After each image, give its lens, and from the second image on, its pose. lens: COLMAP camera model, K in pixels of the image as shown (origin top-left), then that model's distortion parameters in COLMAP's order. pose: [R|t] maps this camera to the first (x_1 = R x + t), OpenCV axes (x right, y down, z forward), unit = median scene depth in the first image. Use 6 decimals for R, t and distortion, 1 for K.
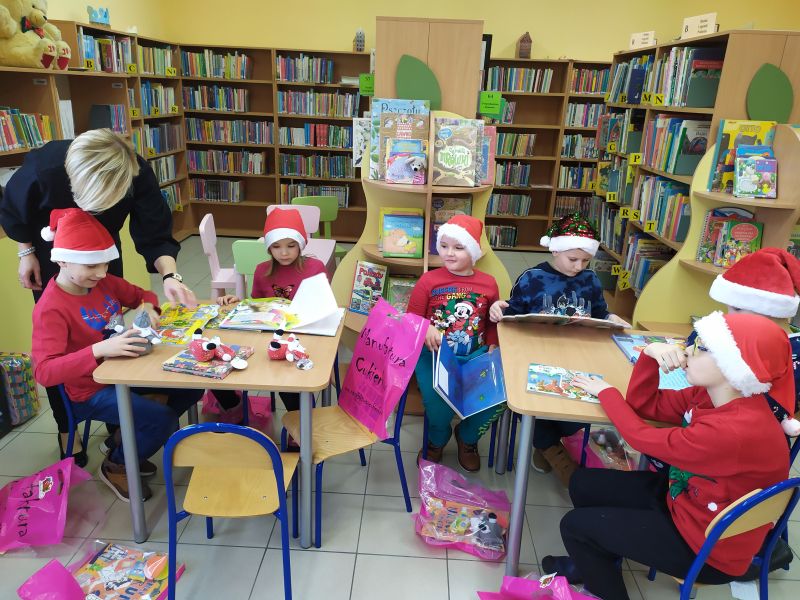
lens RADIAL K [[581.4, 0, 400.0], [0, 581.4, 300.0], [0, 0, 1]] dist [0.137786, -0.170687]
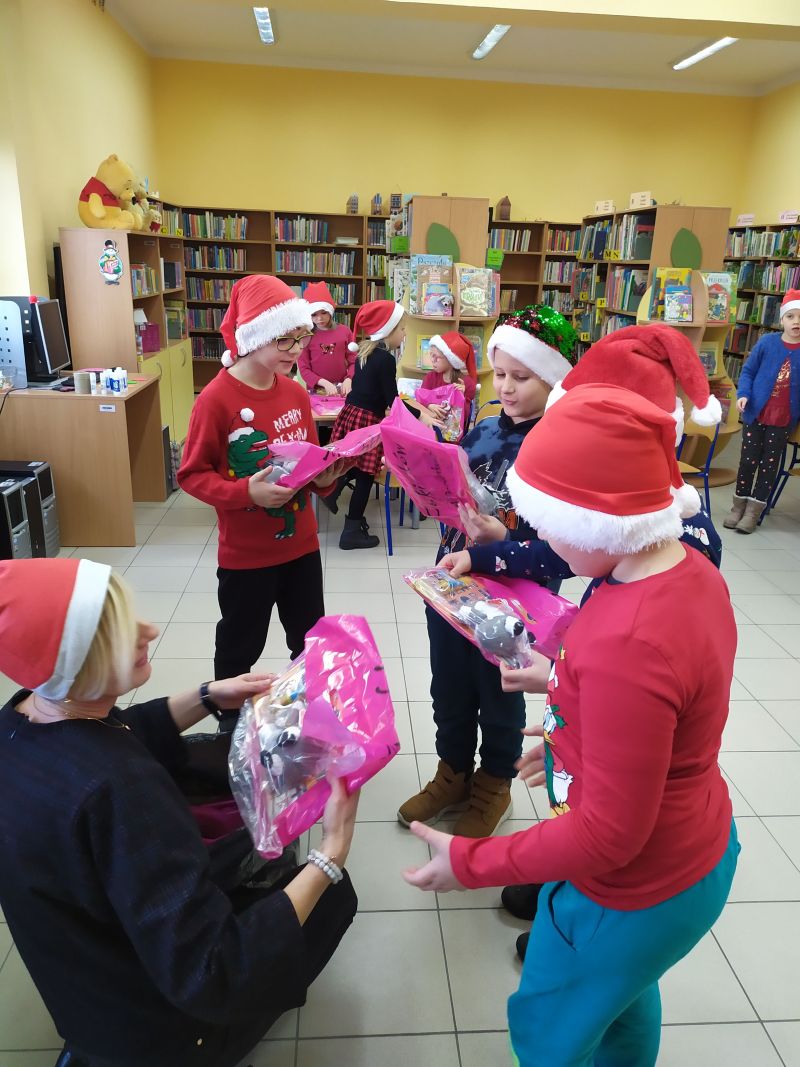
lens RADIAL K [[775.5, 0, 400.0], [0, 775.5, 533.5], [0, 0, 1]] dist [0.137786, -0.170687]
pose [[0.994900, -0.038048, 0.093418, -0.178877], [0.037885, 0.999276, 0.003514, 0.201034], [-0.093484, 0.000043, 0.995621, -0.549723]]
